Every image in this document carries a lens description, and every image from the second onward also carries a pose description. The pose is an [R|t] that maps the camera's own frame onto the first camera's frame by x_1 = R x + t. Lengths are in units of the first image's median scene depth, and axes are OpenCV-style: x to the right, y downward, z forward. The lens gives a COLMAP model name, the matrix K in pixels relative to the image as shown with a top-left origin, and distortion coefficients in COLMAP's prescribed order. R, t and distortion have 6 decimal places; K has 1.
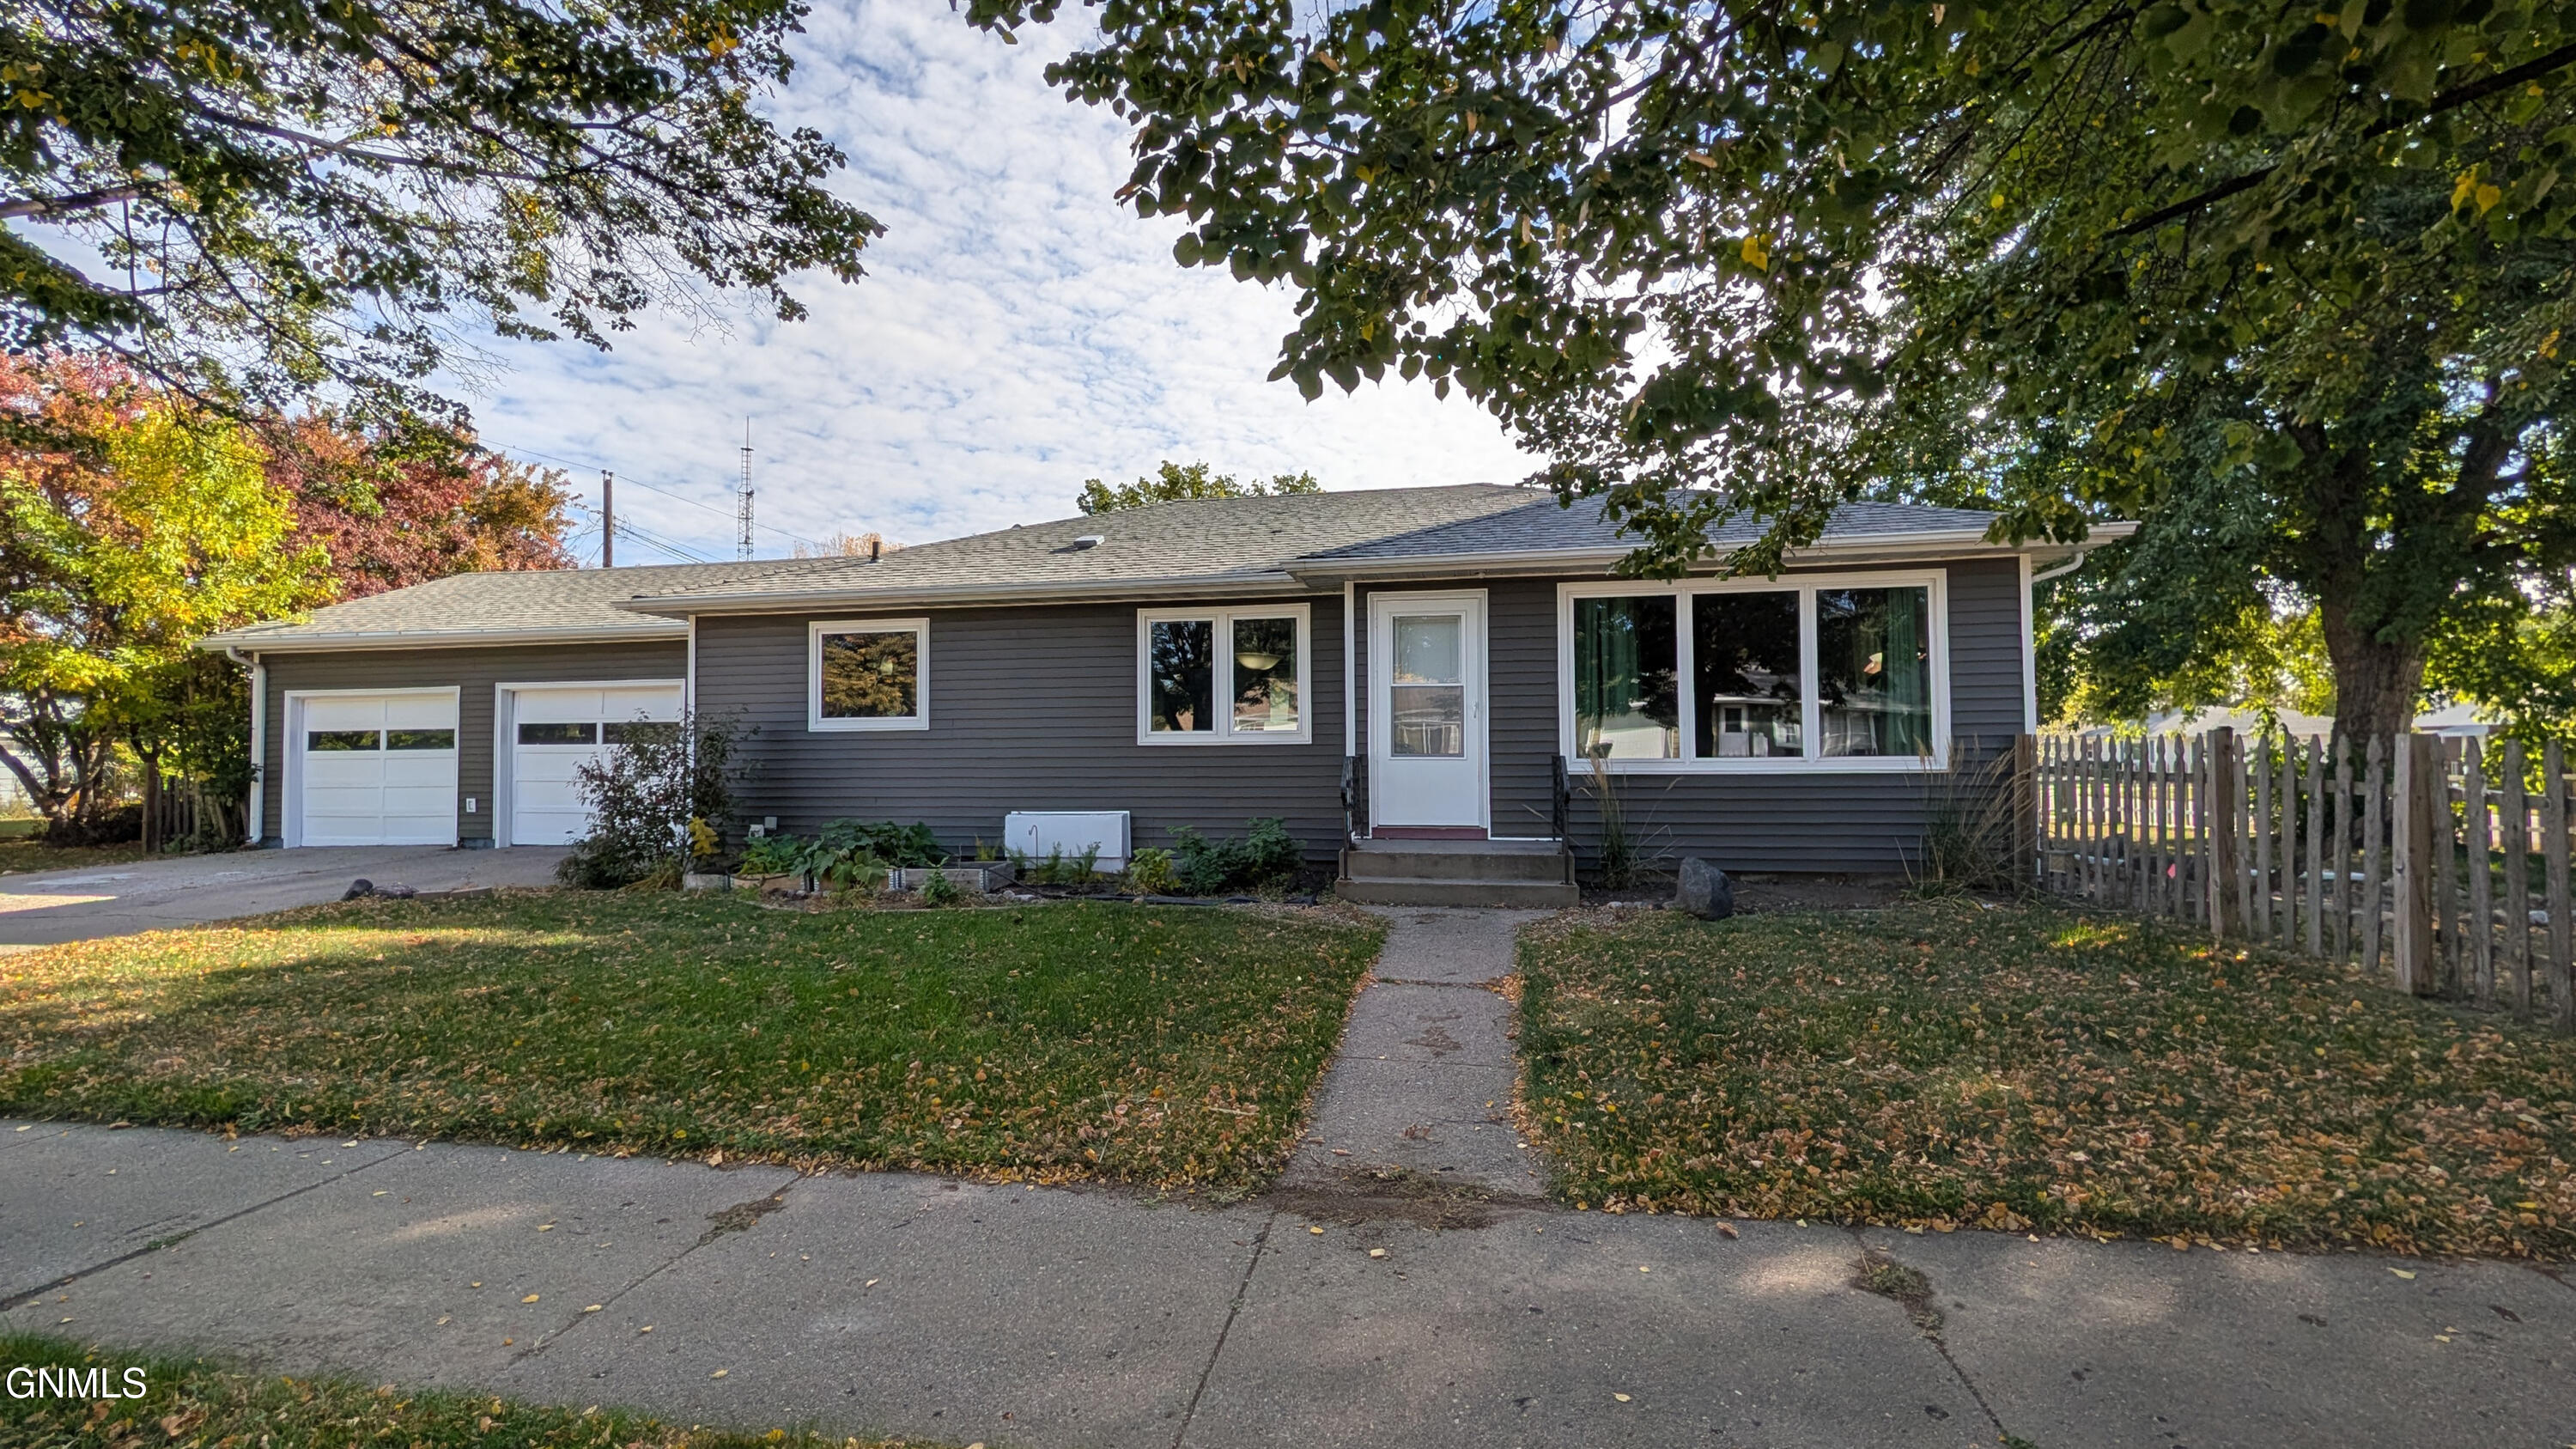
lens RADIAL K [[1024.8, 0, 1288.0], [0, 1024.8, 724.5], [0, 0, 1]] dist [-0.000090, 0.000199]
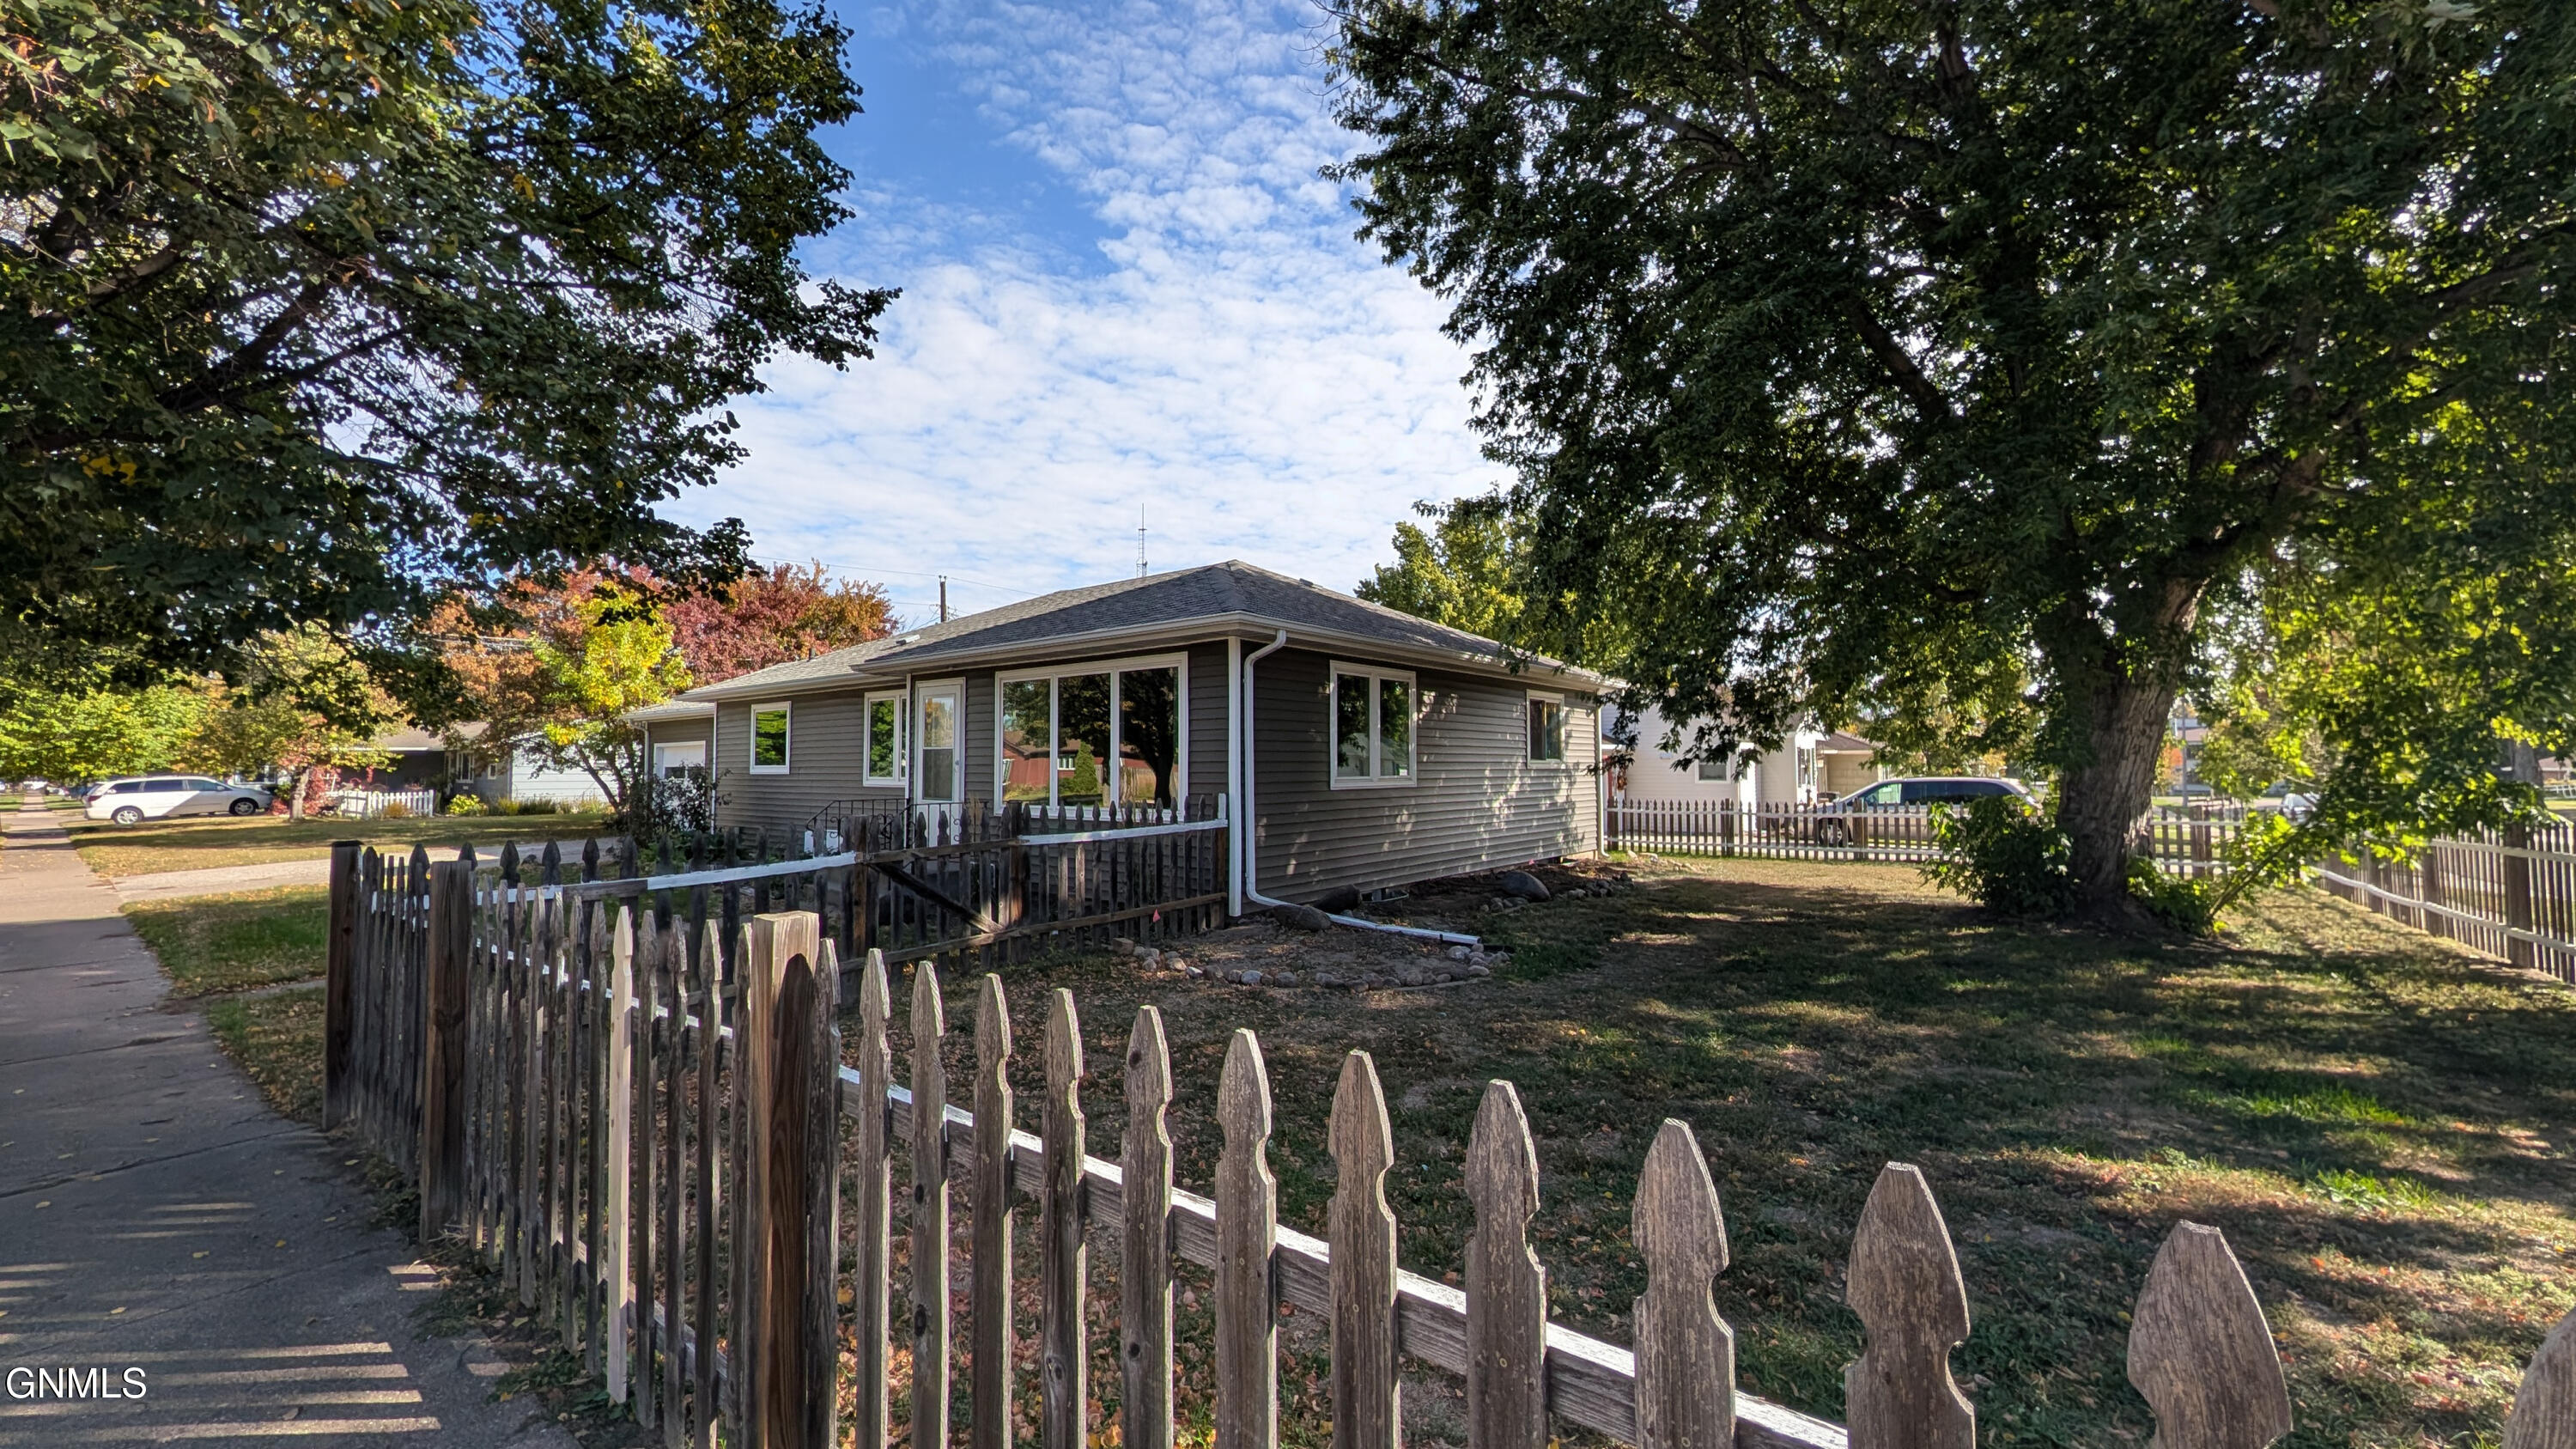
lens RADIAL K [[981.9, 0, 1288.2], [0, 981.9, 722.0], [0, 0, 1]] dist [0.000538, -0.000338]
pose [[0.882935, -0.018129, -0.469144, 1.126499], [0.014069, 0.999827, -0.012157, -0.050266], [0.469283, 0.004133, 0.883038, 0.055453]]
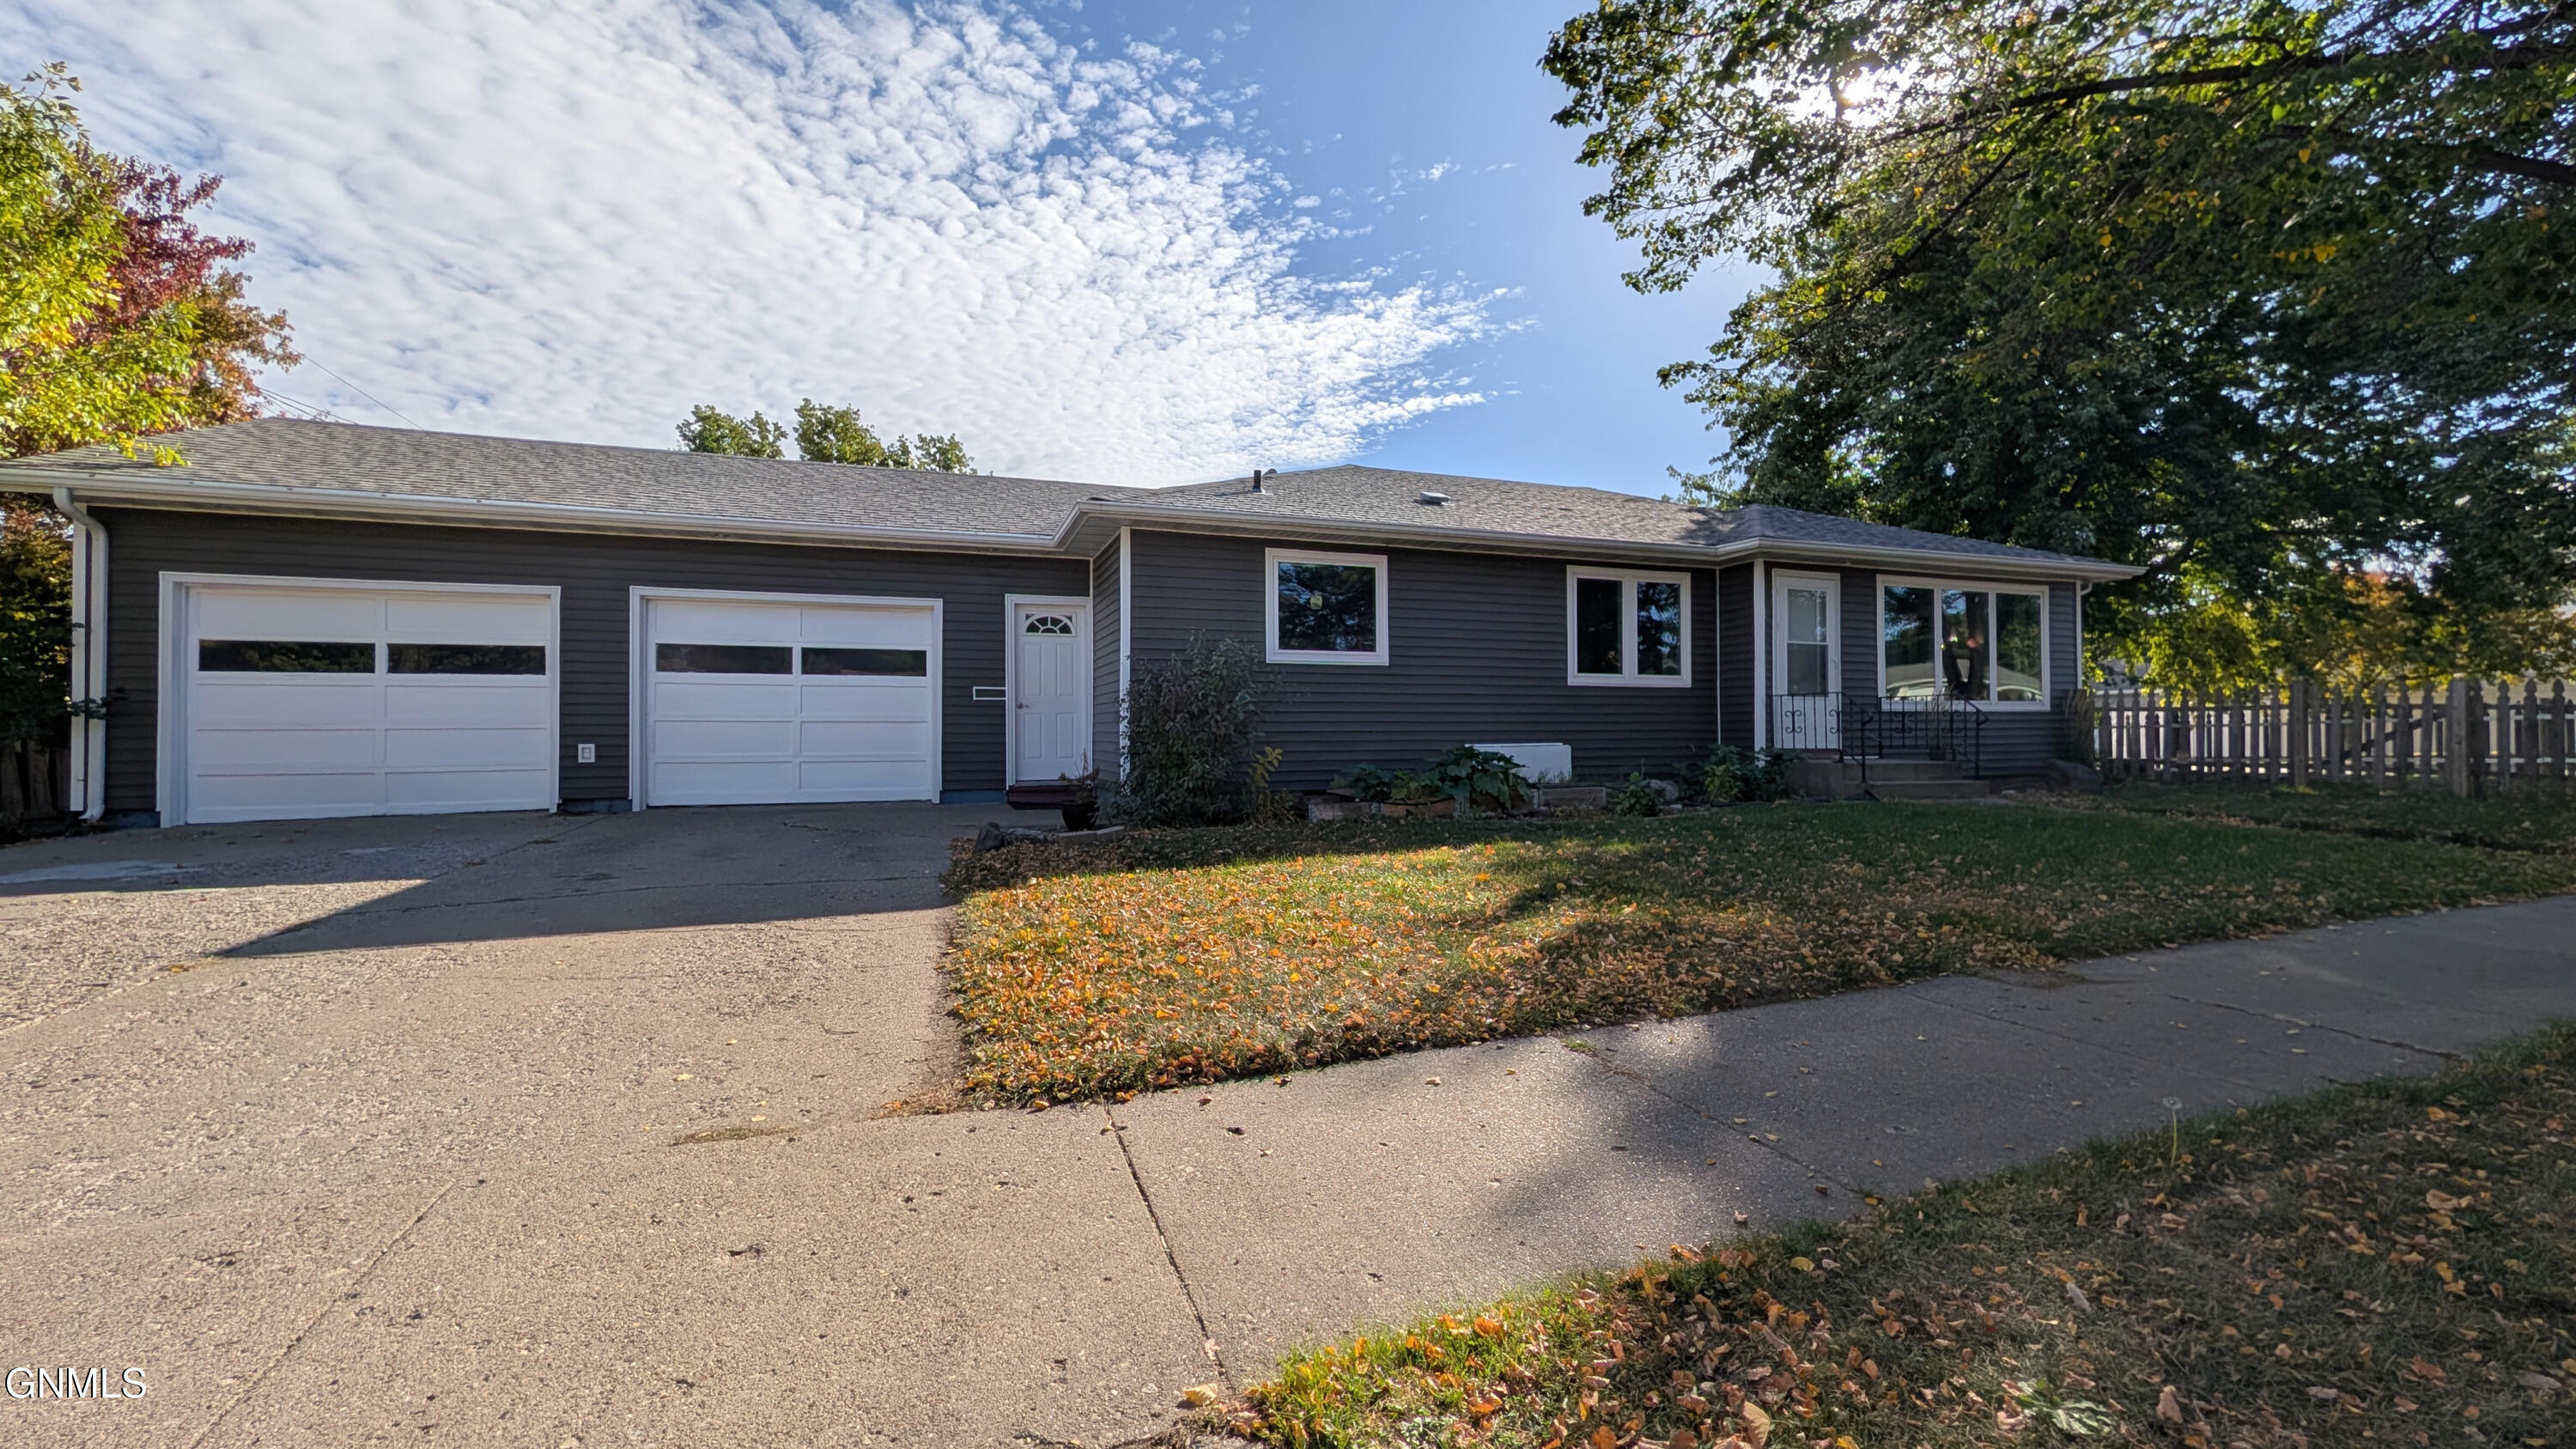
lens RADIAL K [[981.9, 0, 1288.2], [0, 981.9, 722.0], [0, 0, 1]] dist [0.000538, -0.000338]
pose [[0.864964, 0.010207, 0.501731, -1.040904], [-0.016788, 0.999822, 0.008601, 0.061797], [-0.501554, -0.015862, 0.864981, 0.227080]]
